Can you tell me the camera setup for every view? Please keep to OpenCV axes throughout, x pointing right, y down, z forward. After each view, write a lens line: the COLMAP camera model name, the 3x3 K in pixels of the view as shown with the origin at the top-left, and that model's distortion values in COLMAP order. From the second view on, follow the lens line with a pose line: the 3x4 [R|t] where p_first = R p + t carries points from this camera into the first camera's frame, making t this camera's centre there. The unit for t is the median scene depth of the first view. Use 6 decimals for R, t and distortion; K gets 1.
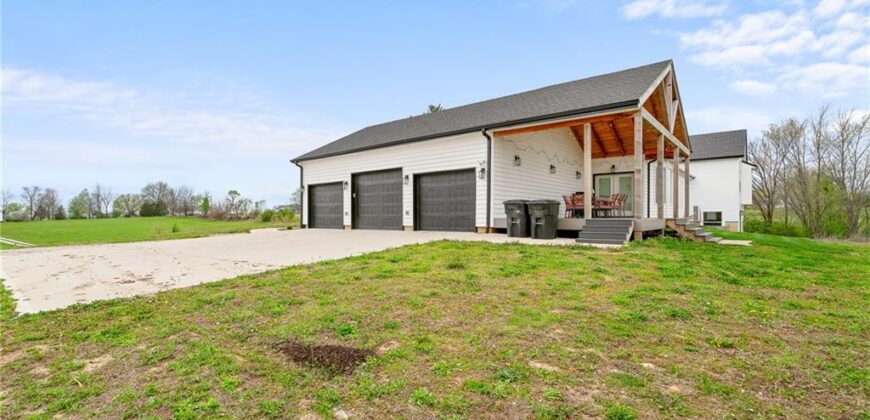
lens RADIAL K [[388.7, 0, 435.0], [0, 388.7, 210.0], [0, 0, 1]] dist [0.002442, 0.000874]
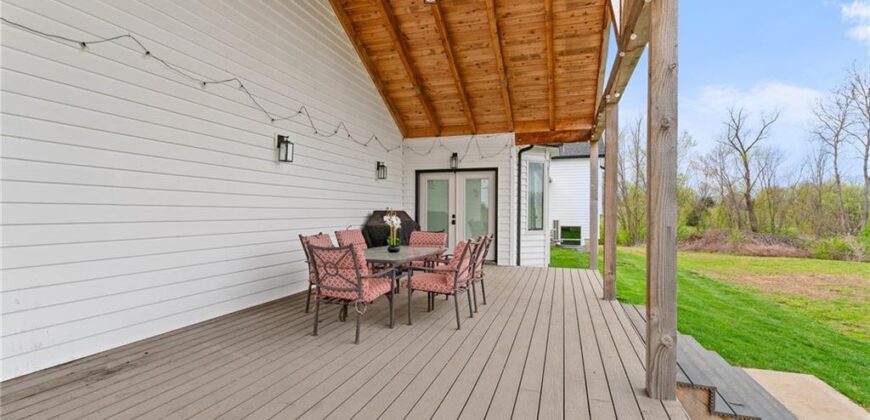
lens RADIAL K [[388.7, 0, 435.0], [0, 388.7, 210.0], [0, 0, 1]] dist [0.002442, 0.000874]
pose [[0.928741, 0.006666, 0.370670, 0.256012], [-0.012890, 0.999814, 0.014315, -0.050865], [-0.370505, -0.018073, 0.928654, 0.556208]]
